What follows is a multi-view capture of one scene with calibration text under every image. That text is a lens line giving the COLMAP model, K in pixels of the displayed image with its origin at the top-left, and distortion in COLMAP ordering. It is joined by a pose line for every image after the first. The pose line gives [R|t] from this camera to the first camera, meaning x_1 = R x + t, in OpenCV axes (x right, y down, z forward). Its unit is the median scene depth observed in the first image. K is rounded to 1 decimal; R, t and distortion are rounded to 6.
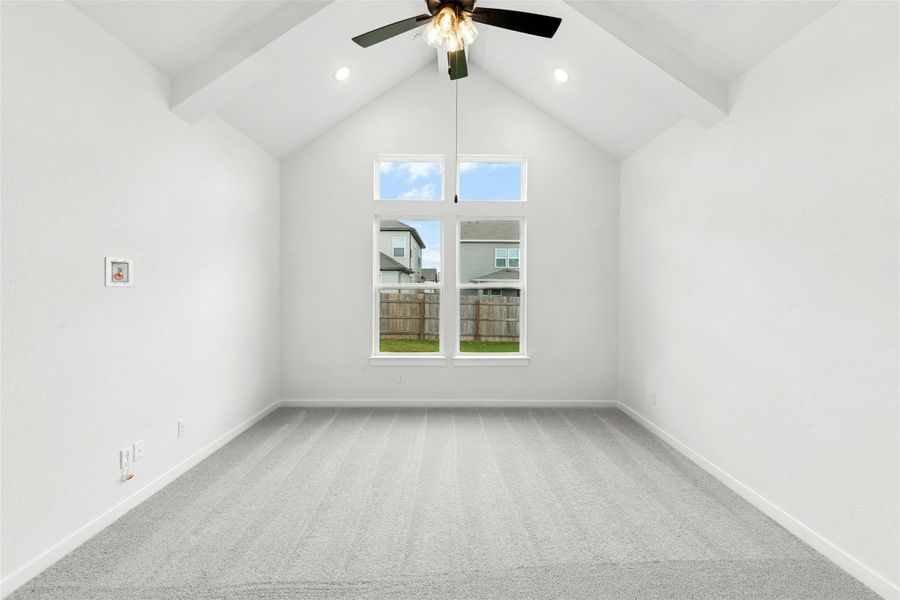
lens RADIAL K [[355.4, 0, 449.4], [0, 355.4, 290.9], [0, 0, 1]] dist [0.012645, -0.002212]
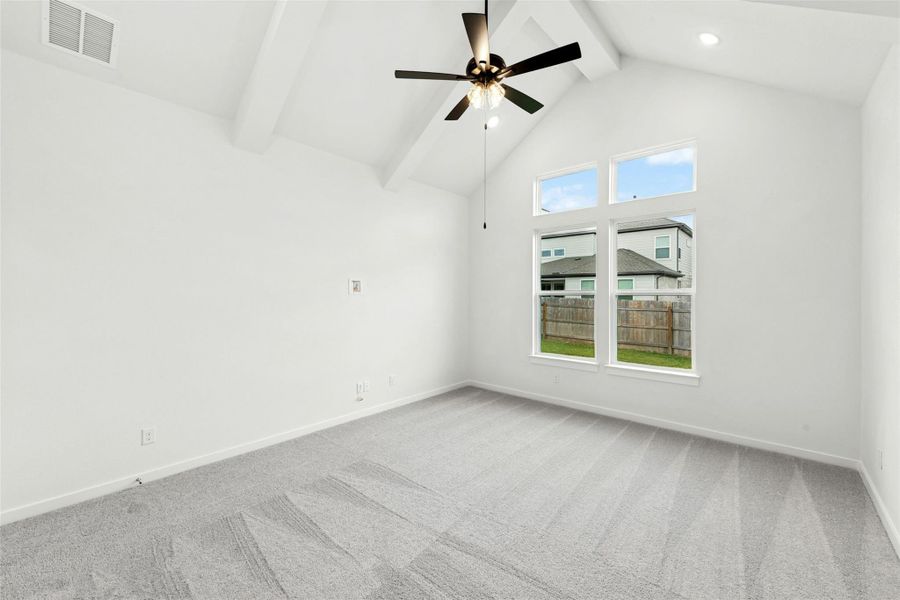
lens RADIAL K [[355.4, 0, 446.7], [0, 355.4, 299.5], [0, 0, 1]] dist [0.012645, -0.002212]
pose [[0.746730, 0.006723, -0.665093, 0.321272], [-0.003061, 0.999973, 0.006672, 0.000986], [0.665120, -0.002946, 0.746731, -0.026728]]
